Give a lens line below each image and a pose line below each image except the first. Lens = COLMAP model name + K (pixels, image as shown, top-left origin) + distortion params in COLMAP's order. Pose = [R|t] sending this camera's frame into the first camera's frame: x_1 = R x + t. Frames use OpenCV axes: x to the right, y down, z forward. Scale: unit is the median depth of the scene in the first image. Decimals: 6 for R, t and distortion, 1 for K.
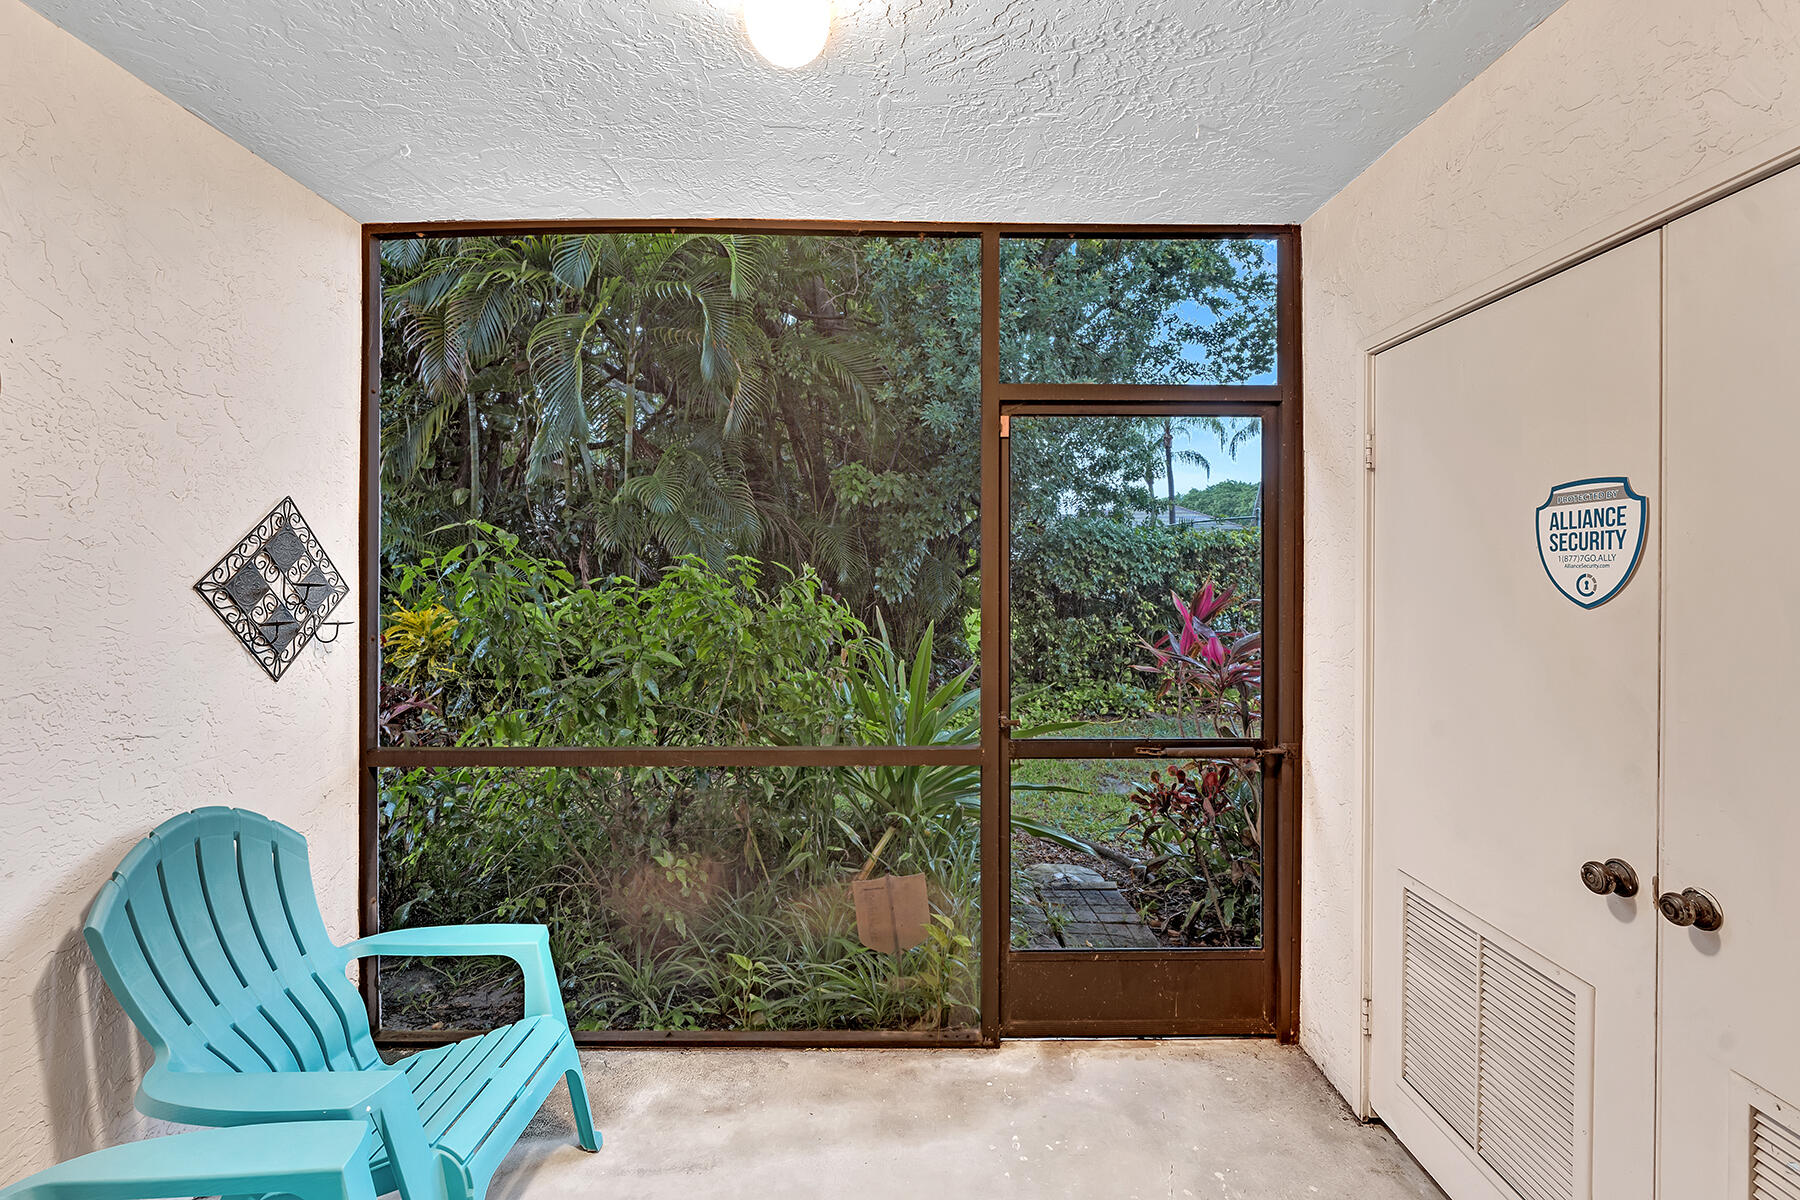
lens RADIAL K [[770.3, 0, 906.5], [0, 770.3, 565.9], [0, 0, 1]] dist [-0.004927, 0.000180]
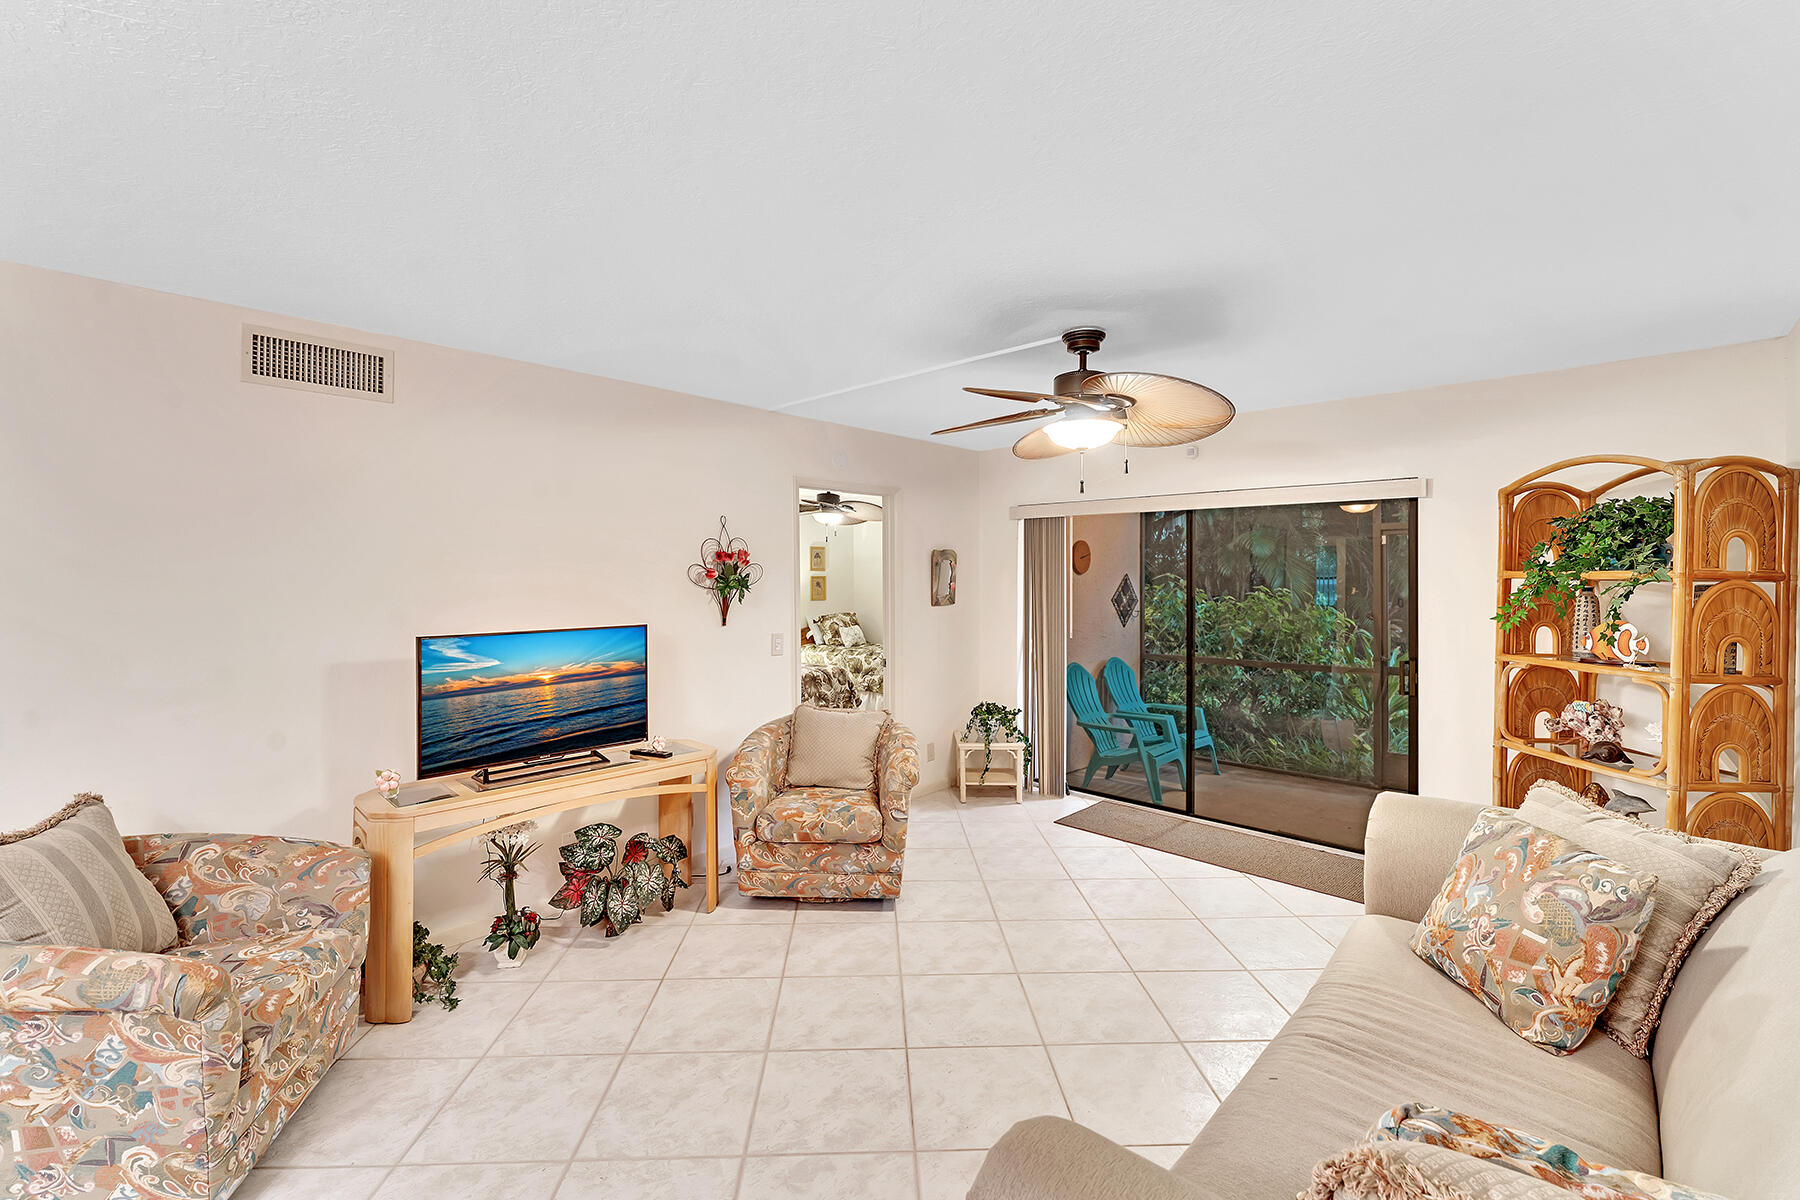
lens RADIAL K [[770.3, 0, 892.5], [0, 770.3, 573.6], [0, 0, 1]] dist [-0.004927, 0.000180]
pose [[0.711614, -0.002909, -0.702565, 0.478783], [0.004981, 0.999987, 0.000904, -0.054610], [0.702553, -0.004143, 0.711619, -1.209085]]
